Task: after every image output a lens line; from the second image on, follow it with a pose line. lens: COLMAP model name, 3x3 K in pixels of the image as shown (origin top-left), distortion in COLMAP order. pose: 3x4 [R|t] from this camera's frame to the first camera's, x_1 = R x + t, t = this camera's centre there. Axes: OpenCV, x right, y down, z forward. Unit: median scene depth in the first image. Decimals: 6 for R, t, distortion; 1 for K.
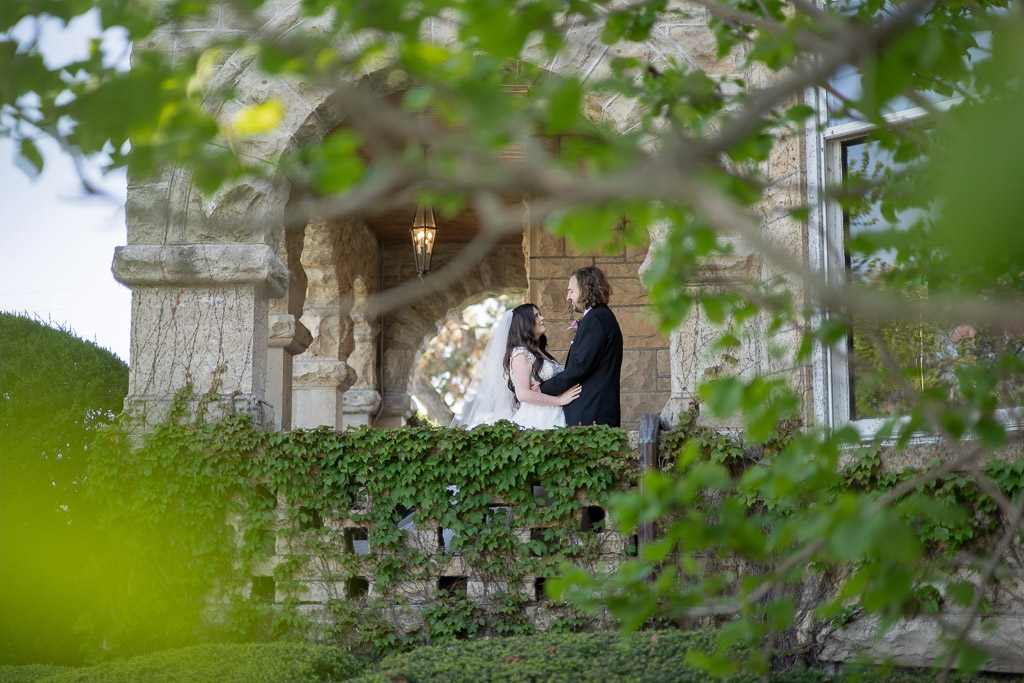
lens RADIAL K [[1521.6, 0, 514.3], [0, 1521.6, 337.7], [0, 0, 1]] dist [0.011095, 0.000000]
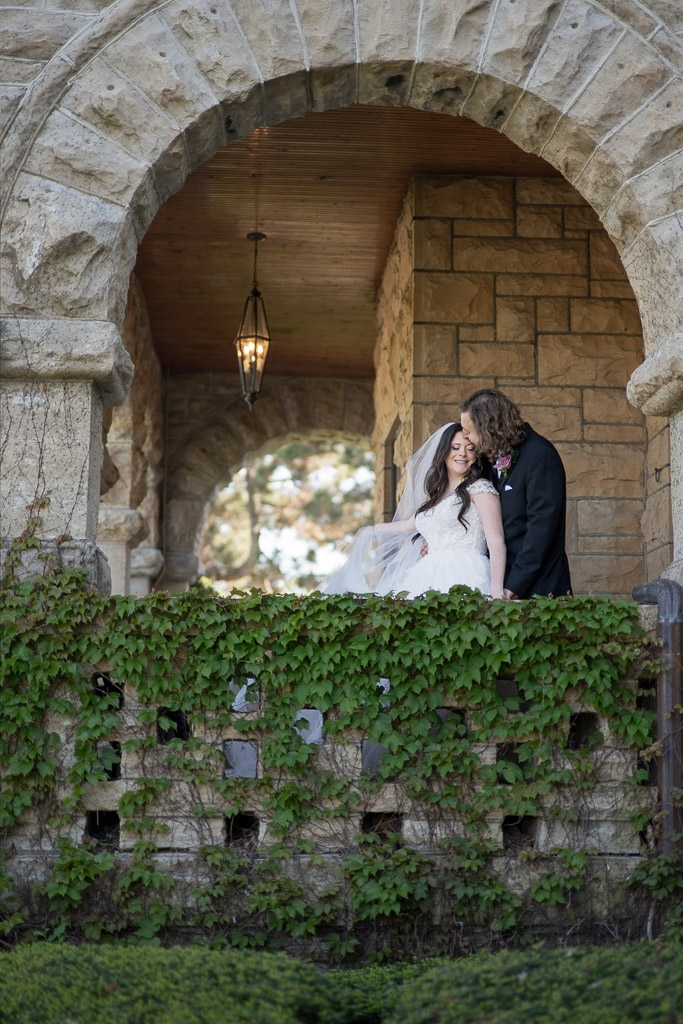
lens RADIAL K [[1521.6, 0, 339.0], [0, 1521.6, 517.9], [0, 0, 1]] dist [0.011095, 0.000000]
pose [[0.995710, 0.024201, 0.089313, -0.123912], [-0.024661, 0.999688, 0.004044, 0.022141], [-0.089187, -0.006229, 0.995995, 0.320064]]
